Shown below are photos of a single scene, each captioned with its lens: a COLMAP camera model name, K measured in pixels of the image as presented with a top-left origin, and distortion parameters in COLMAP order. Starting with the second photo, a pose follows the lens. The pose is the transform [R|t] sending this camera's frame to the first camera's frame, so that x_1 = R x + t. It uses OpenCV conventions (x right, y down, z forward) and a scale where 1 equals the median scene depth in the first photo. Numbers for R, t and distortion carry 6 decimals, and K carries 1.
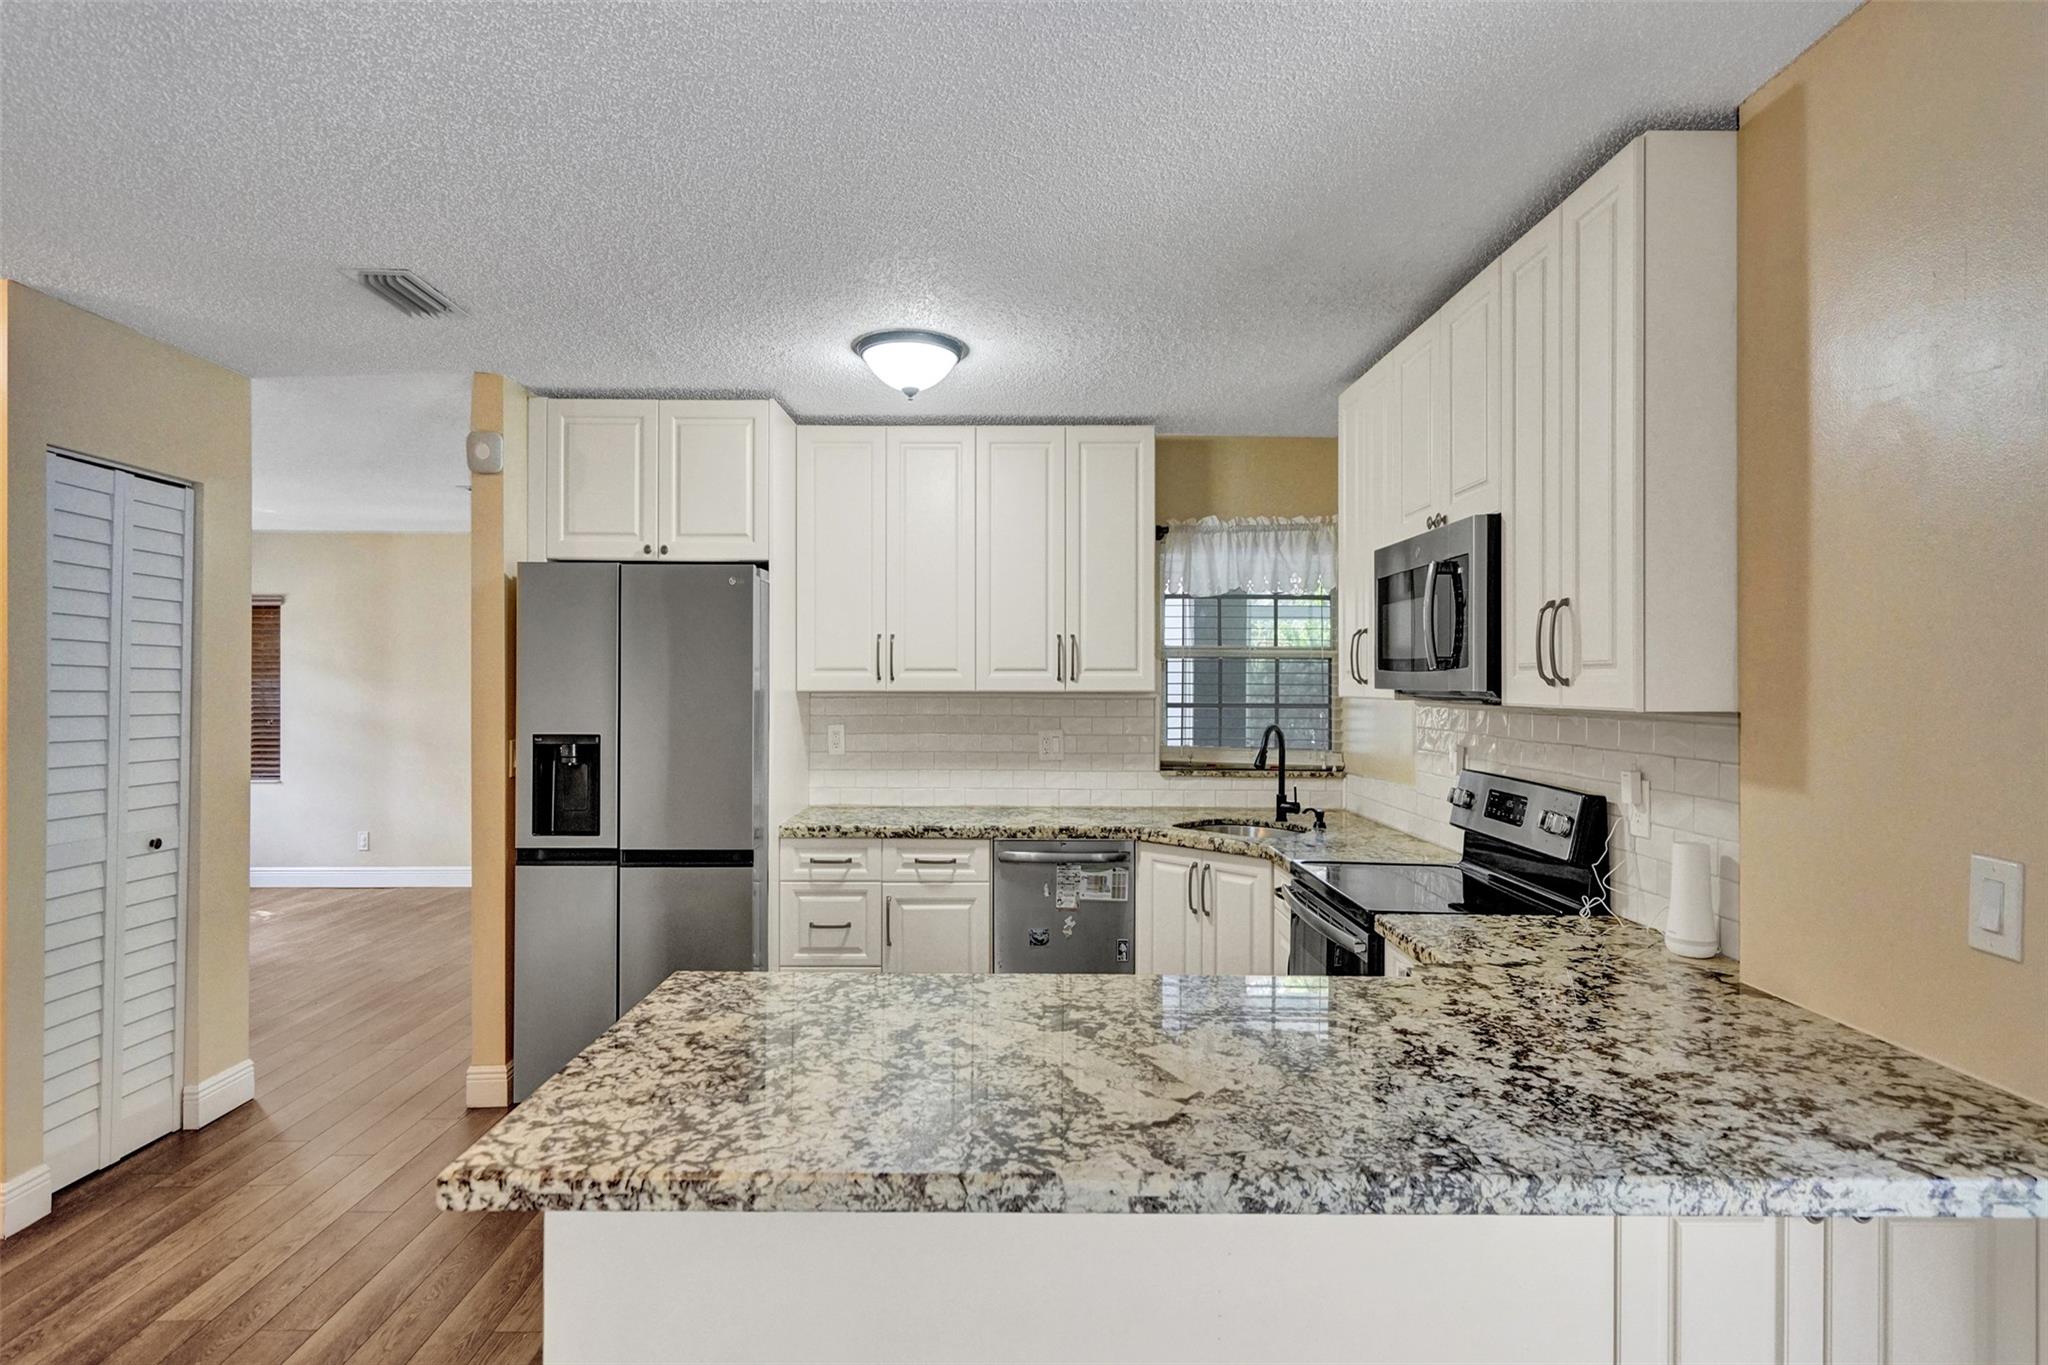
lens RADIAL K [[1032.8, 0, 1018.0], [0, 1032.8, 674.0], [0, 0, 1]] dist [0.006097, -0.001364]
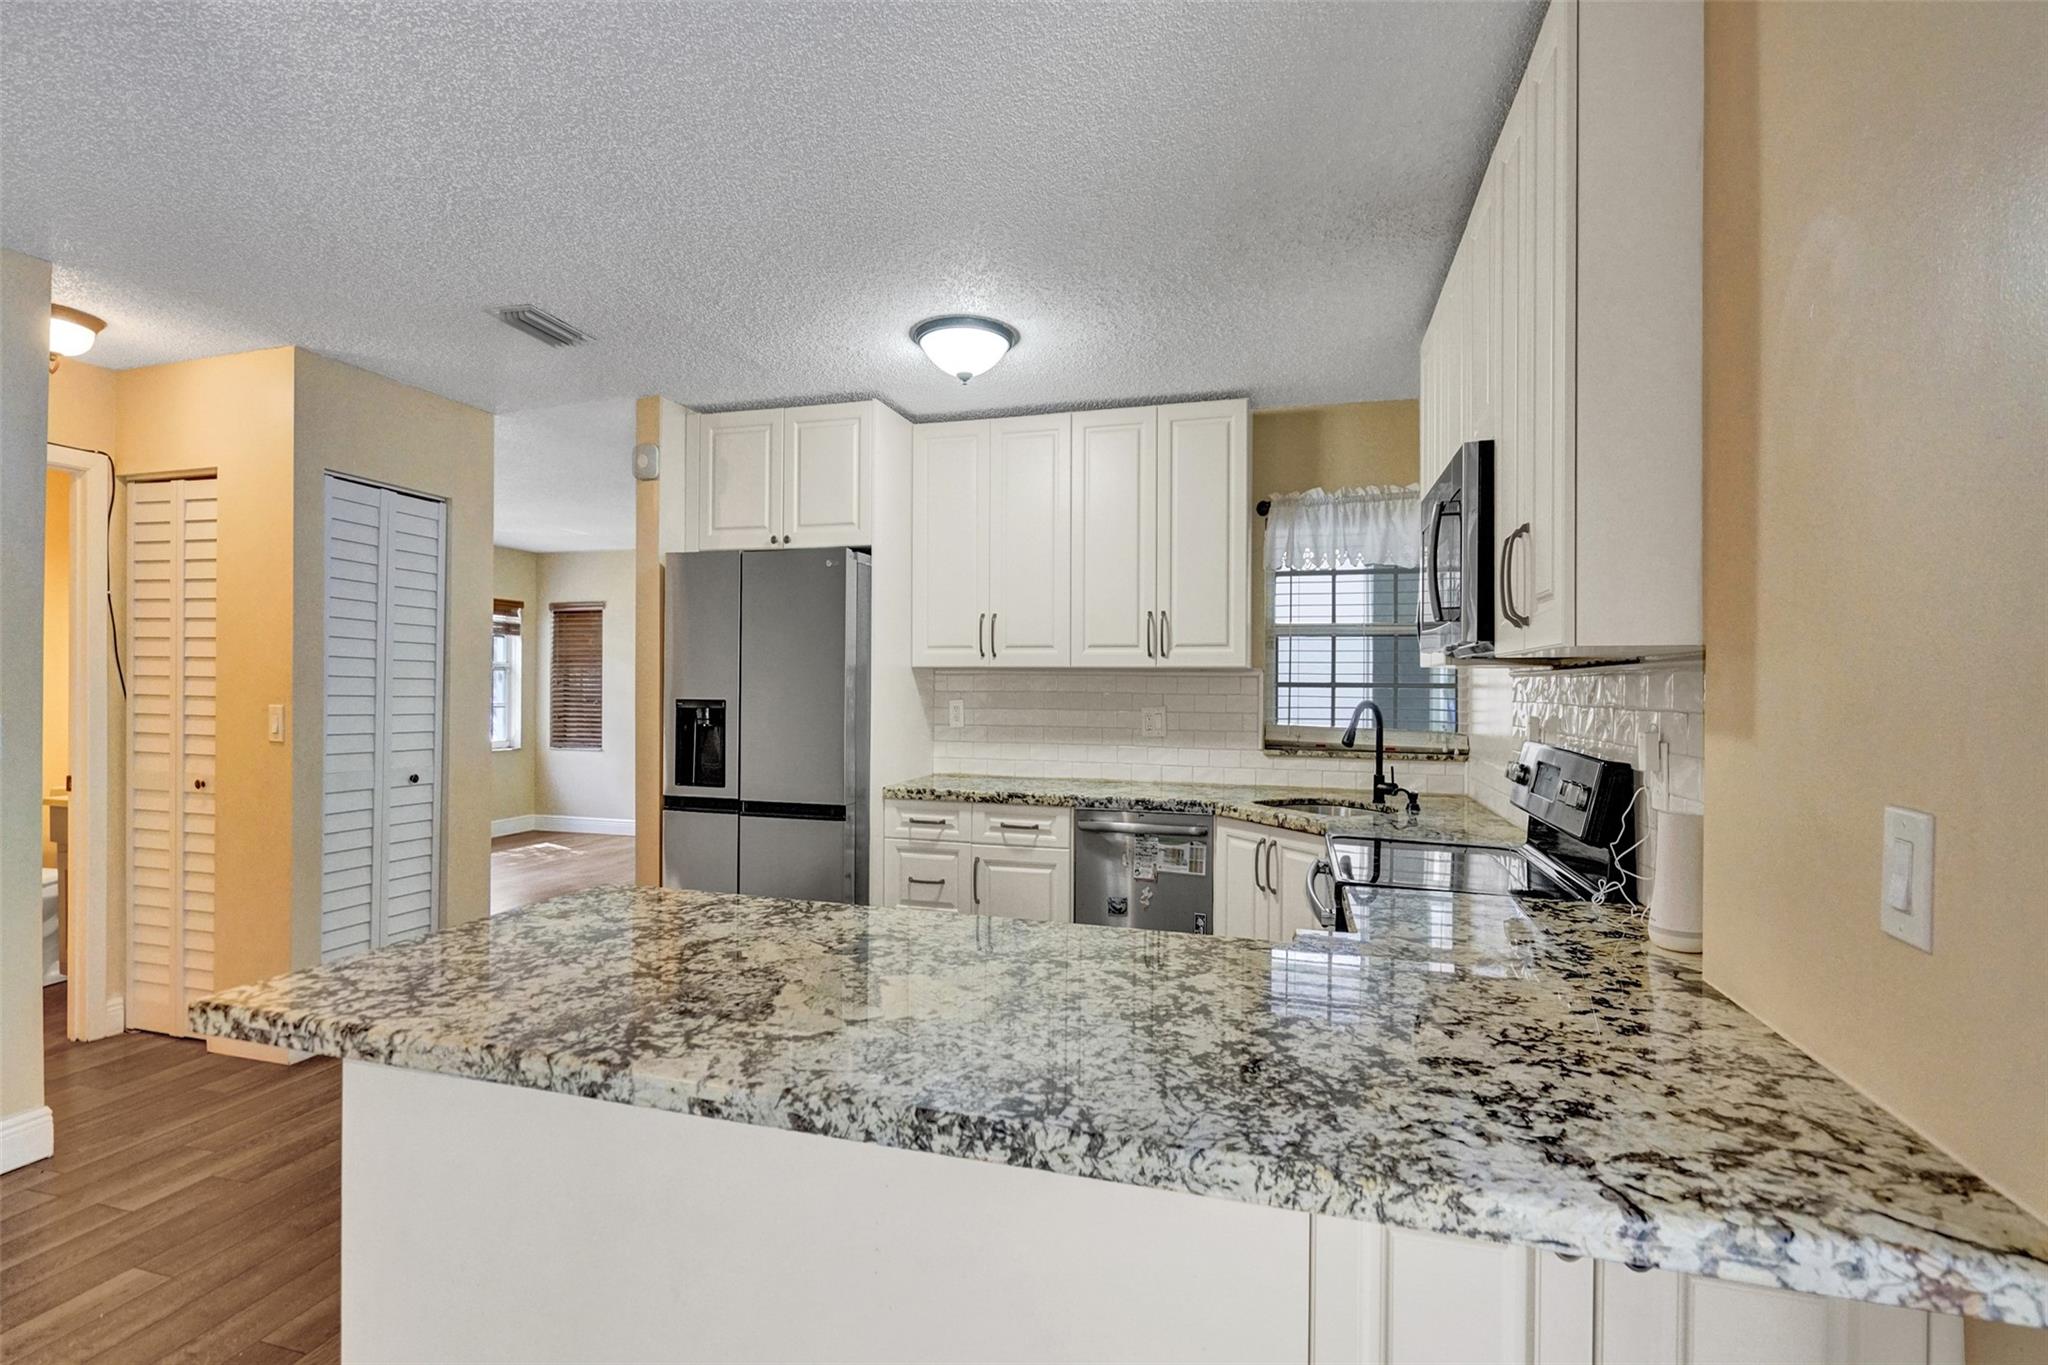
lens RADIAL K [[951.4, 0, 1020.2], [0, 951.4, 683.0], [0, 0, 1]] dist [-0.002103, 0.000812]
pose [[0.958567, 0.005371, -0.284818, 0.223682], [-0.005145, 0.999986, 0.001541, 0.038138], [0.284822, -0.000012, 0.958580, 0.078304]]
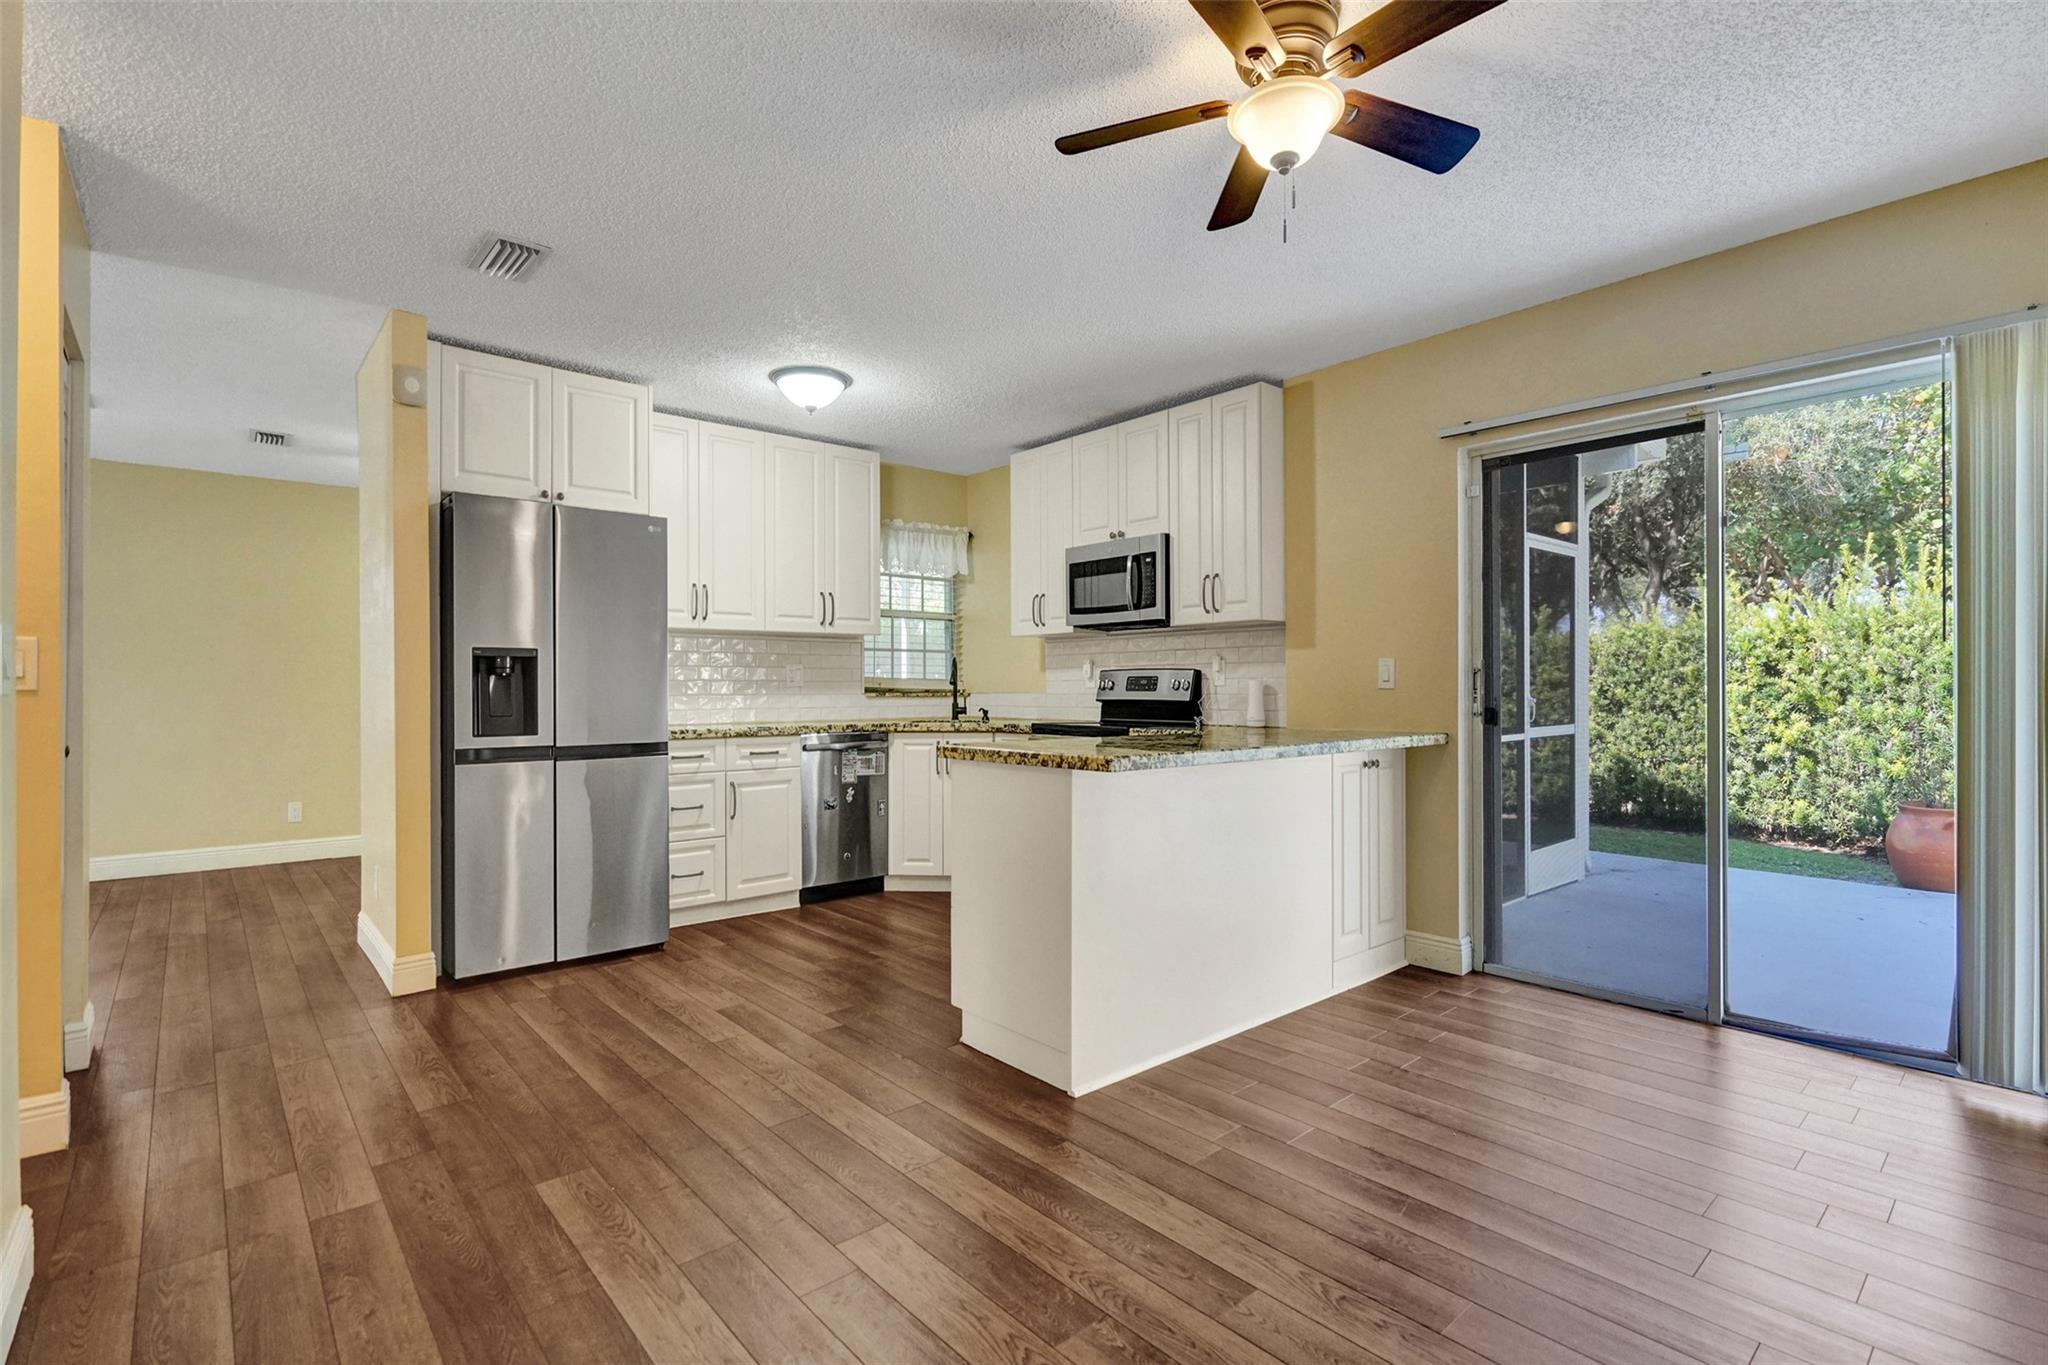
lens RADIAL K [[951.4, 0, 1033.9], [0, 951.4, 680.6], [0, 0, 1]] dist [-0.002103, 0.000812]
pose [[0.748697, -0.001332, 0.662911, -0.724818], [0.003578, 0.999992, -0.002032, 0.102705], [-0.662902, 0.003893, 0.748696, -0.180932]]
